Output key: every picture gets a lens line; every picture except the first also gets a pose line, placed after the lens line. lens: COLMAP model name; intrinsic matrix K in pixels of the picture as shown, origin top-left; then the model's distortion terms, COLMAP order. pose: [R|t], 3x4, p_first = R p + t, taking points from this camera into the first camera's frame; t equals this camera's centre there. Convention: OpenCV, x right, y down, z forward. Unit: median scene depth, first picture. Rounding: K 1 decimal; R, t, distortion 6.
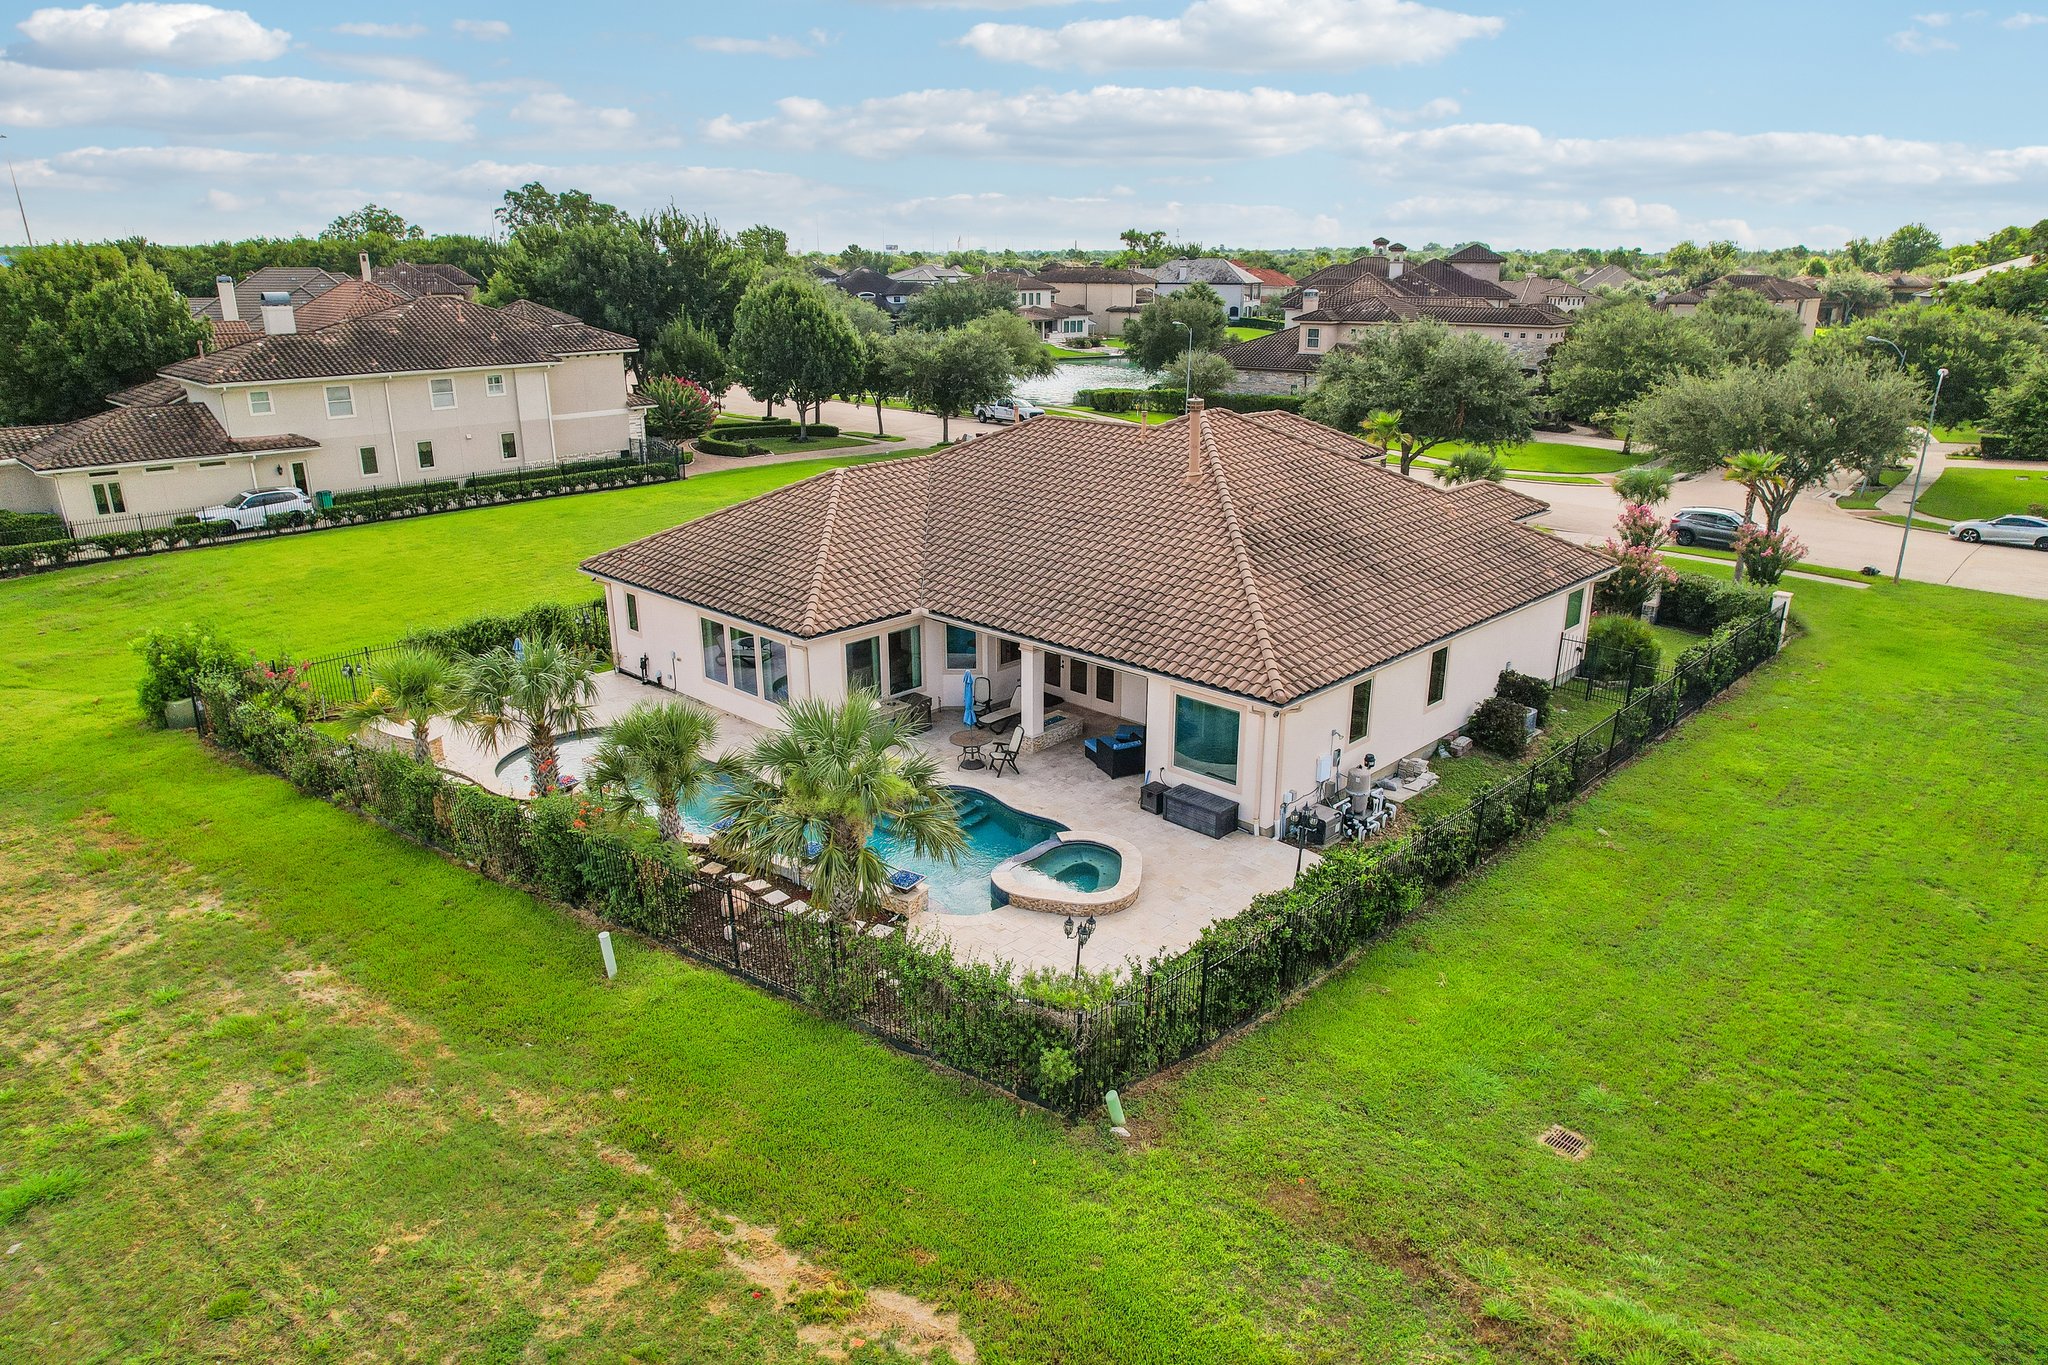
lens RADIAL K [[1266.0, 0, 1024.0], [0, 1266.0, 682.5], [0, 0, 1]] dist [-0.053001, -0.001449]
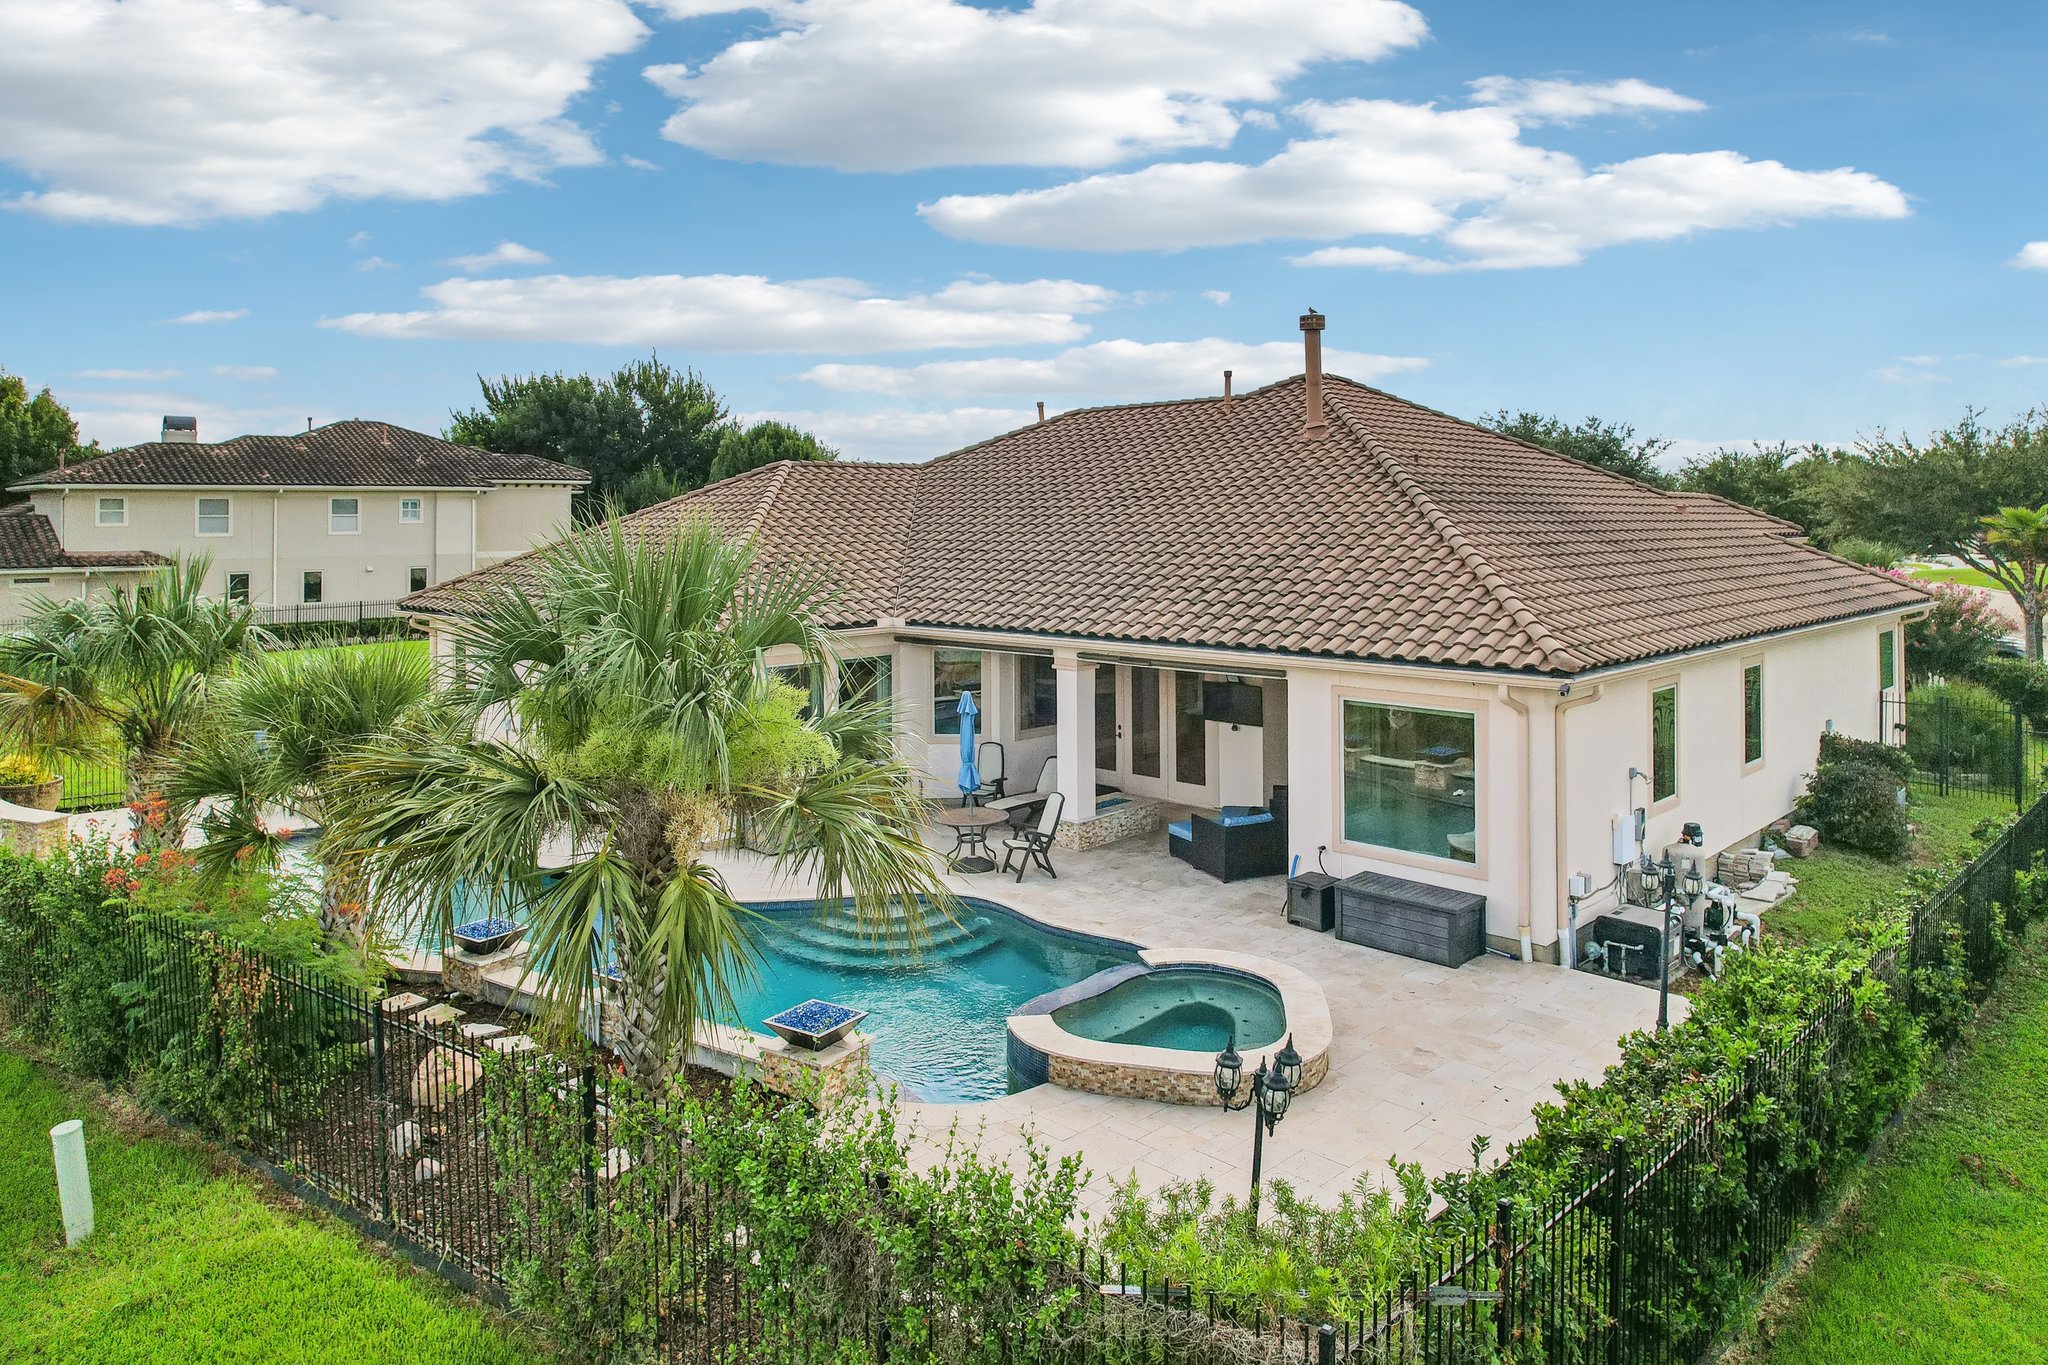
lens RADIAL K [[1320.6, 0, 1028.4], [0, 1320.6, 505.2], [0, 0, 1]] dist [-0.057872, 0.027403]
pose [[0.999990, -0.001041, -0.004287, -0.014364], [-0.000442, 0.943207, -0.332206, 0.117719], [0.004390, 0.332204, 0.943197, 0.425025]]
